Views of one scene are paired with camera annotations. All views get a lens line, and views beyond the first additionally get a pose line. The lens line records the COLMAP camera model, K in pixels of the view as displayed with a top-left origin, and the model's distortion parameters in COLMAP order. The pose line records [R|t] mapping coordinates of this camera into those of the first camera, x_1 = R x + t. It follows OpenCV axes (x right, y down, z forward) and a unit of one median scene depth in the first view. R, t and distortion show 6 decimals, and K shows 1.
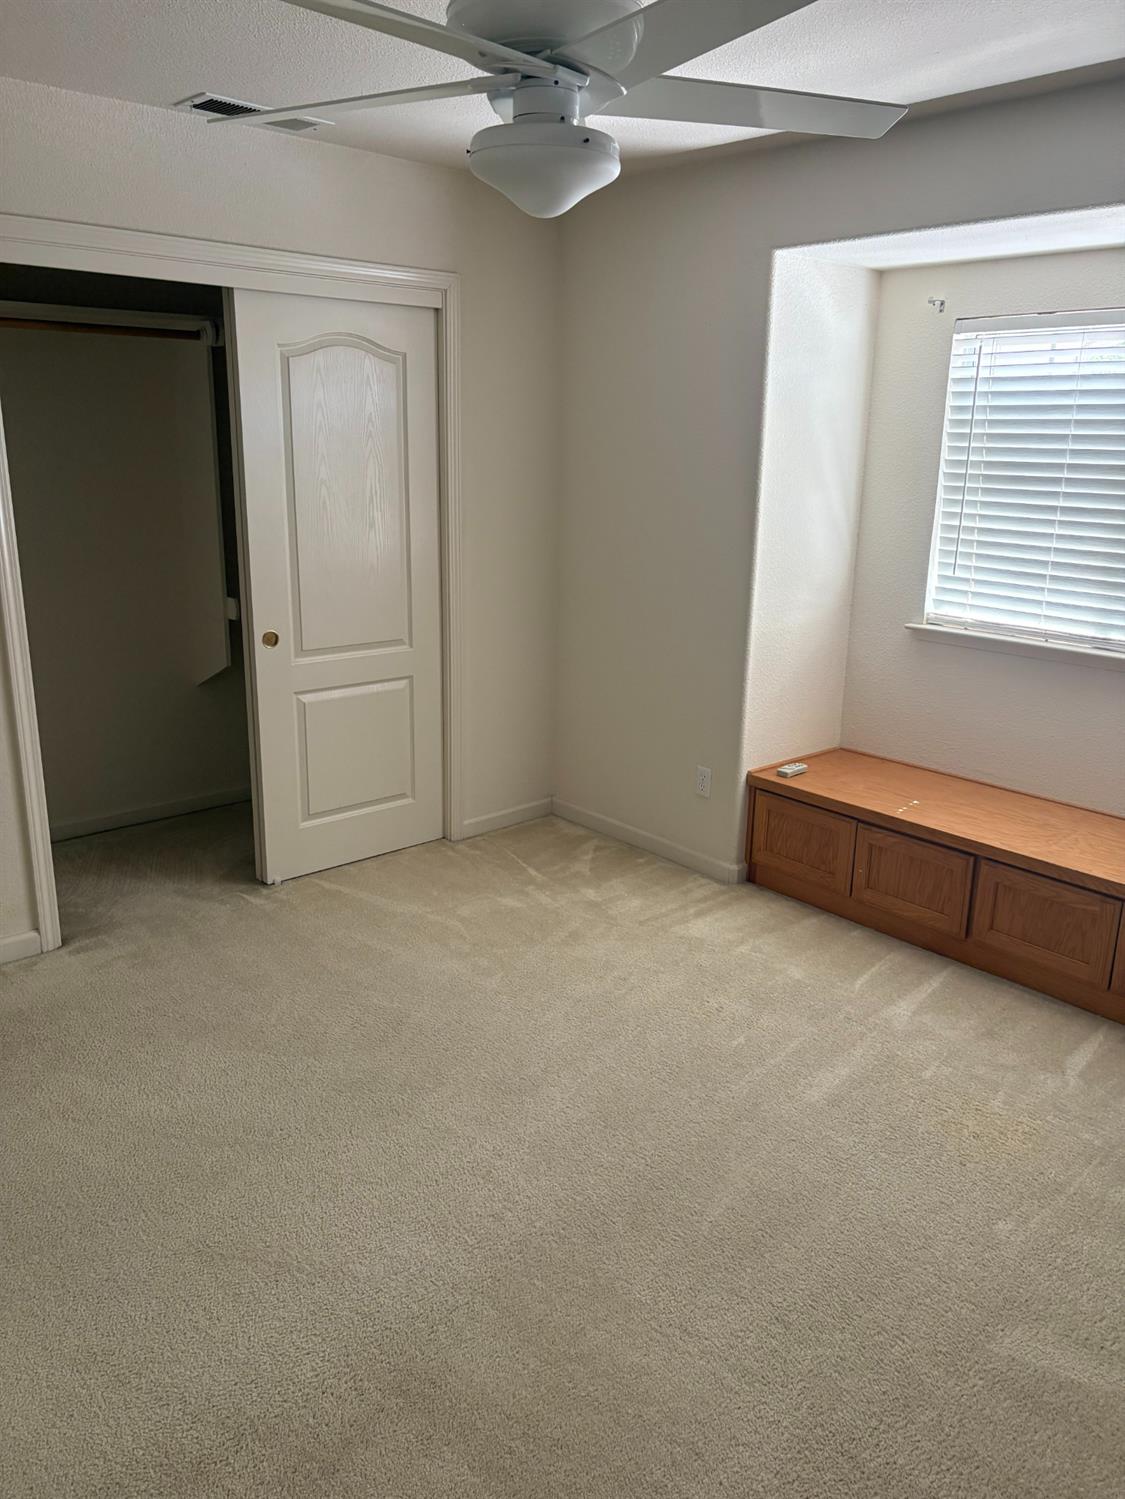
lens RADIAL K [[1138.1, 0, 556.3], [0, 1138.1, 747.2], [0, 0, 1]] dist [0.016422, -0.033622]
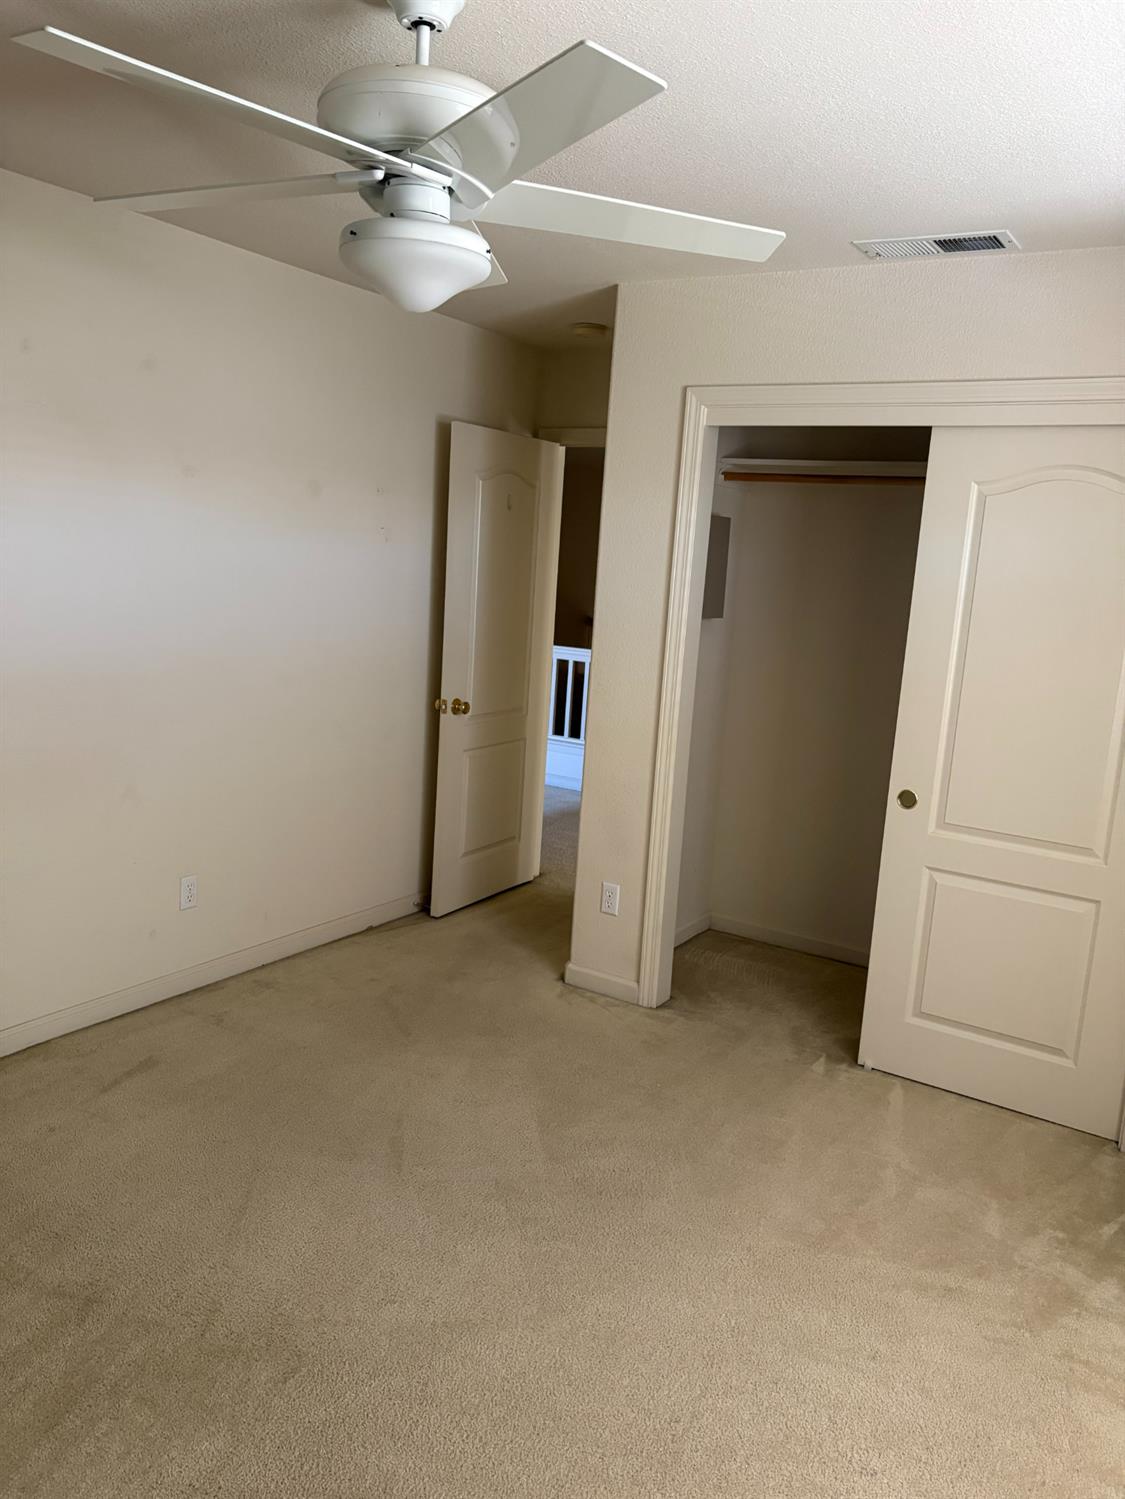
lens RADIAL K [[1138.1, 0, 556.3], [0, 1138.1, 747.2], [0, 0, 1]] dist [0.016422, -0.033622]
pose [[0.236027, 0.152009, -0.959784, 0.541976], [-0.308966, 0.948175, 0.074190, -0.115073], [0.921321, 0.279029, 0.270760, 0.489710]]
